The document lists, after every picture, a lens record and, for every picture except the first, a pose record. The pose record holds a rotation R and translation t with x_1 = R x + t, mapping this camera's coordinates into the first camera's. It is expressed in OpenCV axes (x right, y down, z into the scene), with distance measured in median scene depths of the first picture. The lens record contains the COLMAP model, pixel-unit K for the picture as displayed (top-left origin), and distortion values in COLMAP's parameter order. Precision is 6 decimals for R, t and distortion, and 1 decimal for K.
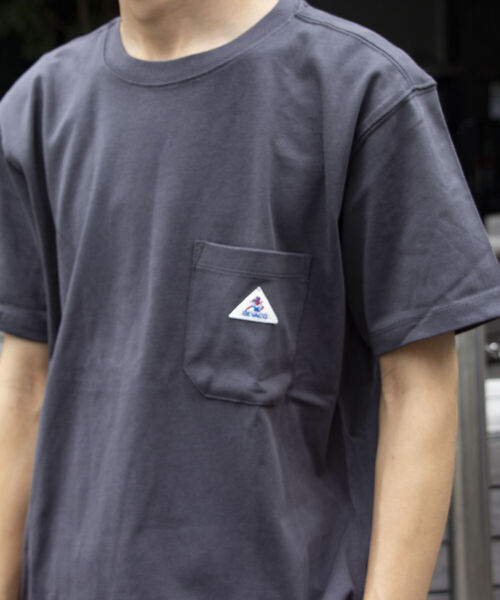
lens RADIAL K [[2382.8, 0, 250.0], [0, 2382.8, 300.0], [0, 0, 1]] dist [-0.107749, -0.503544]
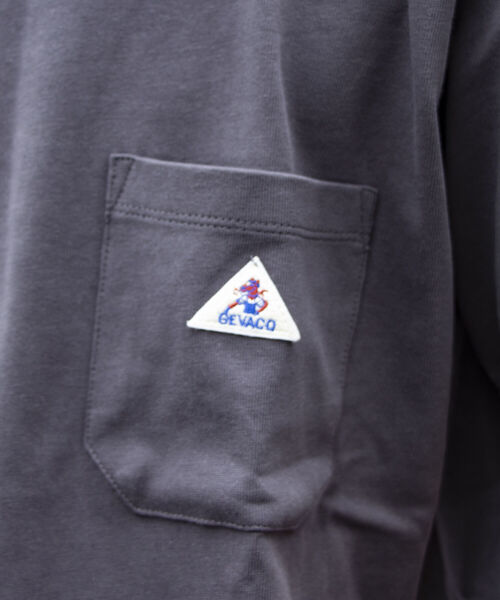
lens RADIAL K [[2382.8, 0, 250.0], [0, 2382.8, 300.0], [0, 0, 1]] dist [-0.107749, -0.503544]
pose [[0.999891, -0.004932, -0.013903, 0.008549], [0.004265, 0.998858, -0.047597, 0.022707], [0.014121, 0.047532, 0.998770, 0.565998]]
